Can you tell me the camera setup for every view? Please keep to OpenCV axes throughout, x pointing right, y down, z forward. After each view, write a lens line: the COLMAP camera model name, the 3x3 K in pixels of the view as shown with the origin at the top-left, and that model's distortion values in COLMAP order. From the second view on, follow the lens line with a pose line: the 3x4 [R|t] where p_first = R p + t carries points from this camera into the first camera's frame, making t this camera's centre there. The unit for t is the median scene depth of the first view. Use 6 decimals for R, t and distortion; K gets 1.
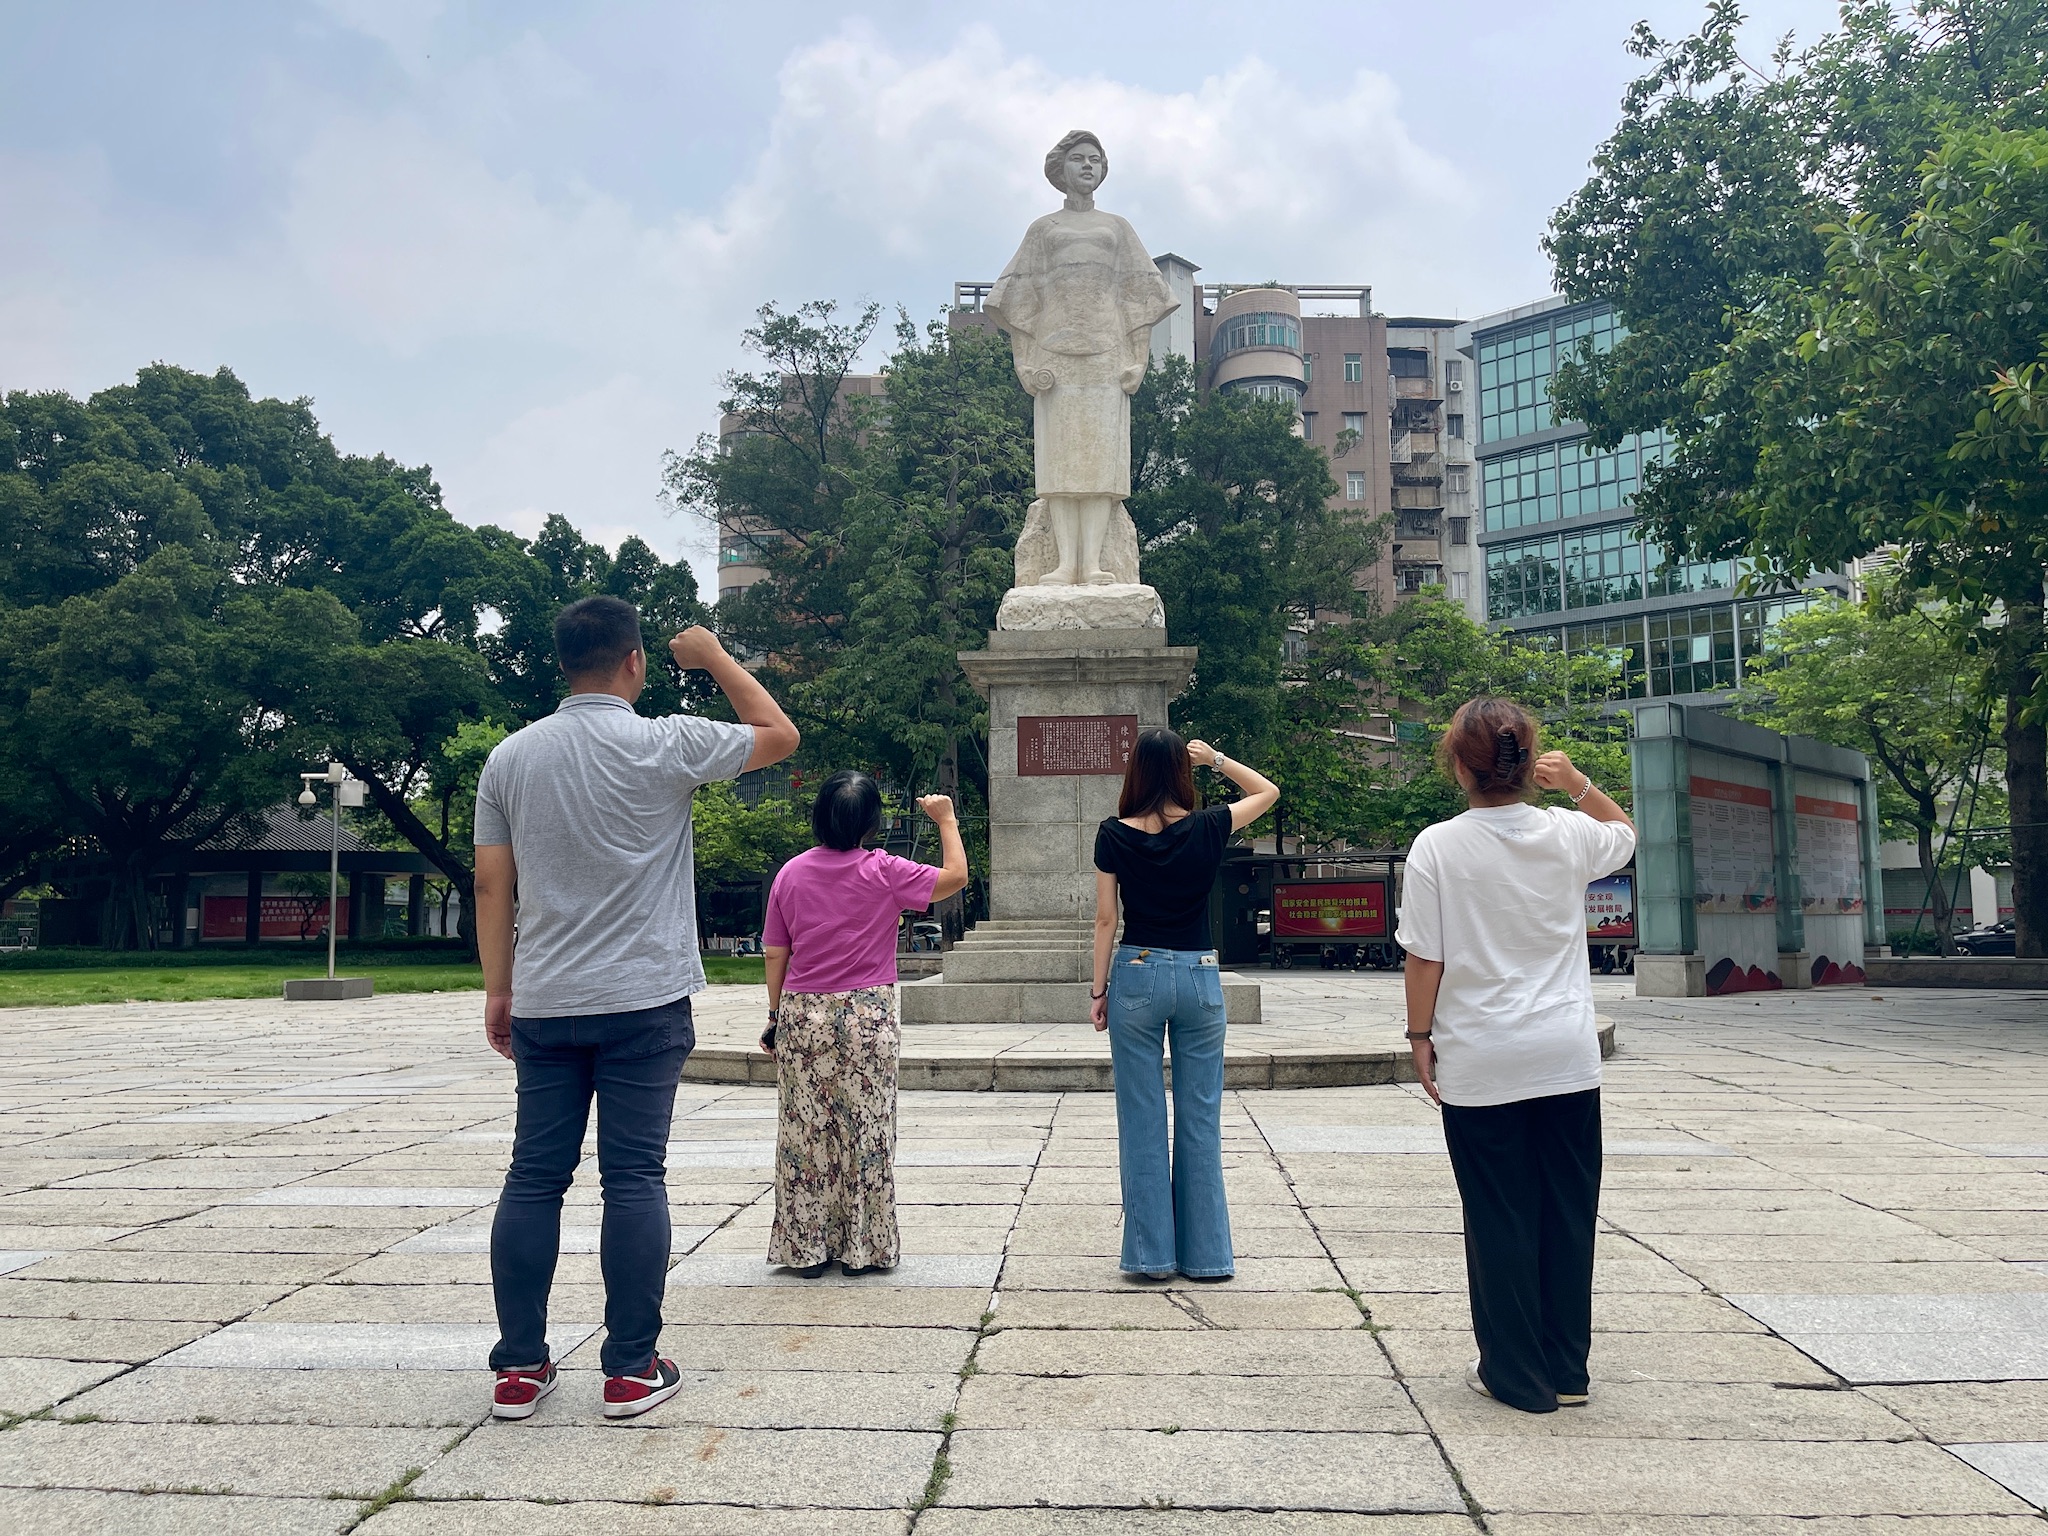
lens RADIAL K [[1563.4, 0, 1024.0], [0, 1563.4, 768.0], [0, 0, 1]] dist [0.005746, 0.001278]
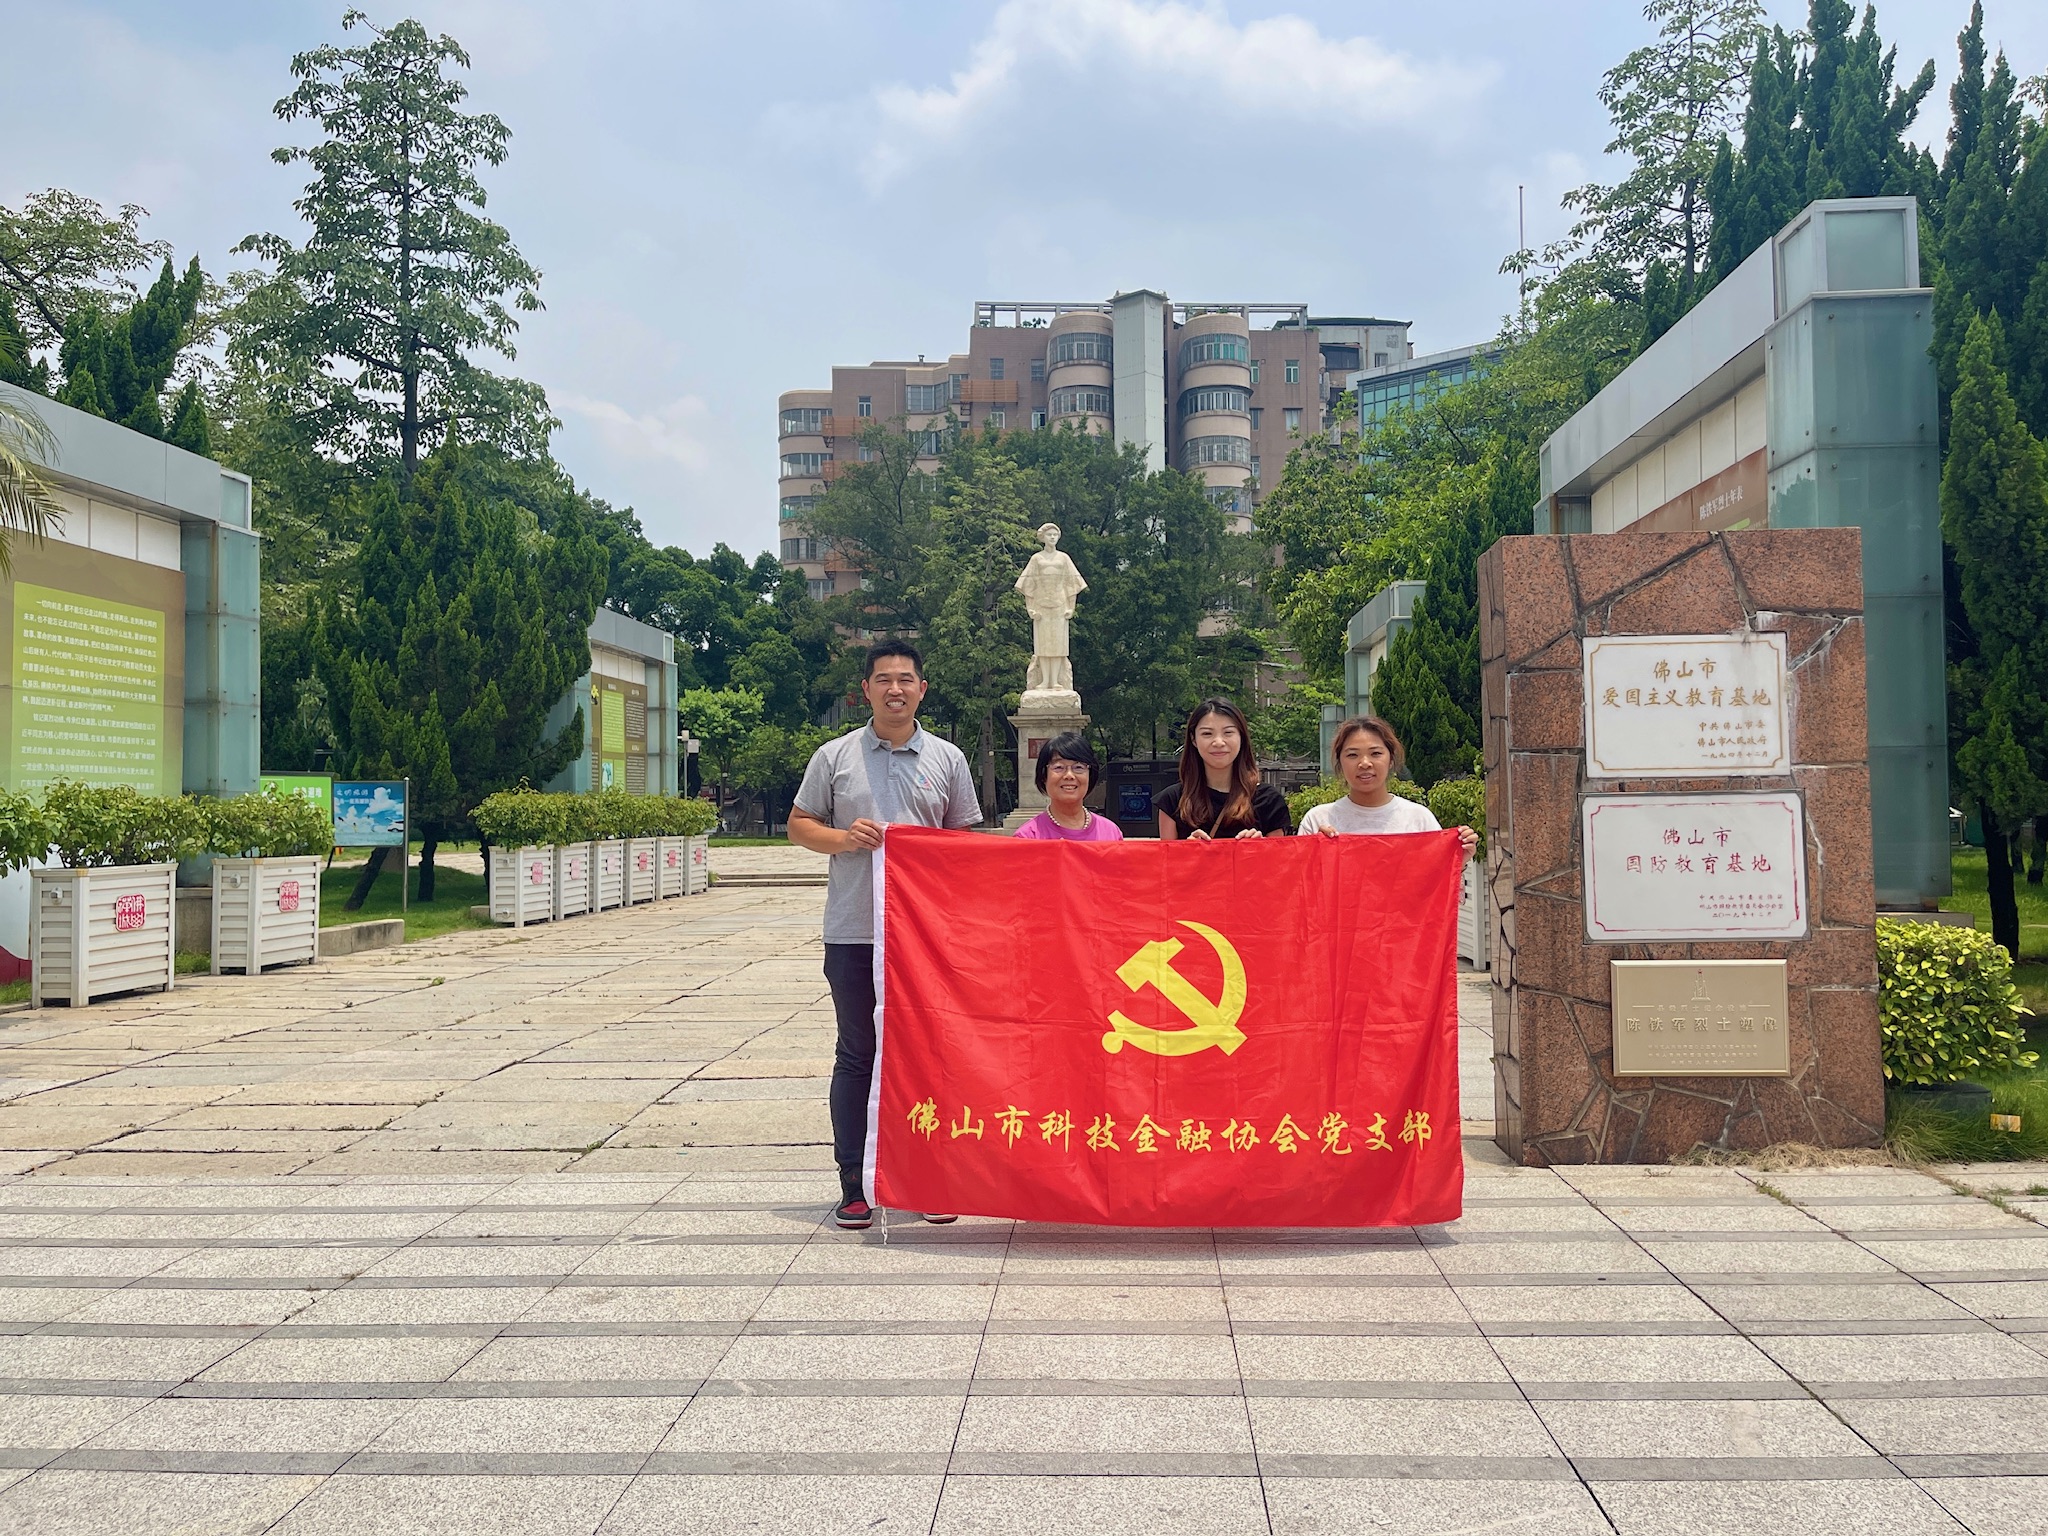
lens RADIAL K [[1563.4, 0, 1024.0], [0, 1563.4, 768.0], [0, 0, 1]] dist [0.005746, 0.001278]
pose [[0.999979, -0.003752, -0.005339, 0.000876], [0.004114, 0.997572, 0.069517, -0.051084], [0.005066, -0.069537, 0.997567, -0.541980]]
